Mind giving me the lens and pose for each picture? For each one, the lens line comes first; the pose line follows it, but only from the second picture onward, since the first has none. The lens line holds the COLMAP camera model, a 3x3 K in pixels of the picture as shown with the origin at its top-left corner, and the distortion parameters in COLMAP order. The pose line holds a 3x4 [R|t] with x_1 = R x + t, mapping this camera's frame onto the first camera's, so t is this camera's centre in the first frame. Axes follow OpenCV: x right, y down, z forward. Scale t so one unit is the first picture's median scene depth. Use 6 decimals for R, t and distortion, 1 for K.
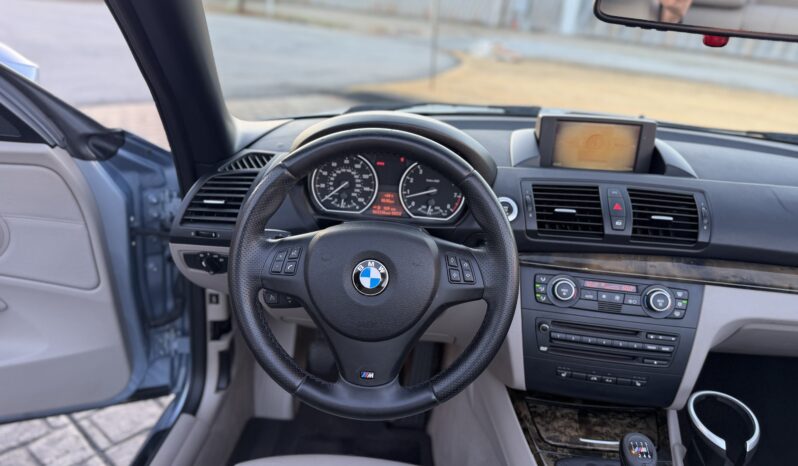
lens RADIAL K [[563.8, 0, 399.9], [0, 563.8, 230.1], [0, 0, 1]] dist [0.005962, -0.009646]
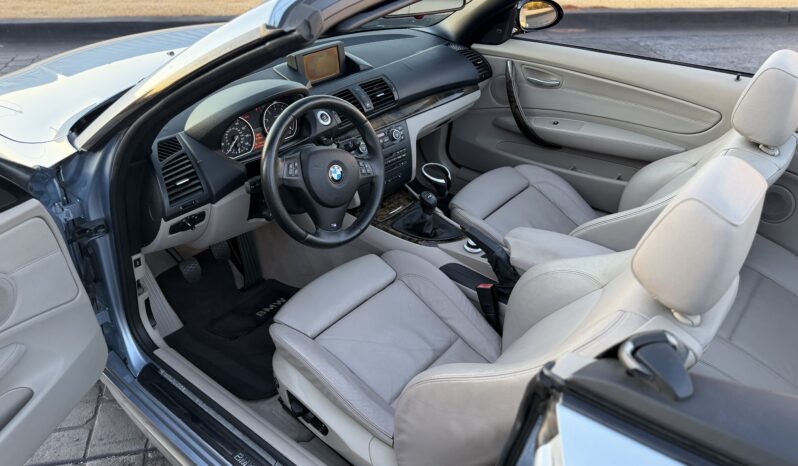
lens RADIAL K [[563.8, 0, 398.6], [0, 563.8, 234.2], [0, 0, 1]] dist [0.005962, -0.009646]
pose [[0.602394, -0.475083, 0.641418, -0.991127], [0.295946, 0.879243, 0.373293, -0.309150], [-0.741308, -0.035044, 0.670250, -0.383073]]
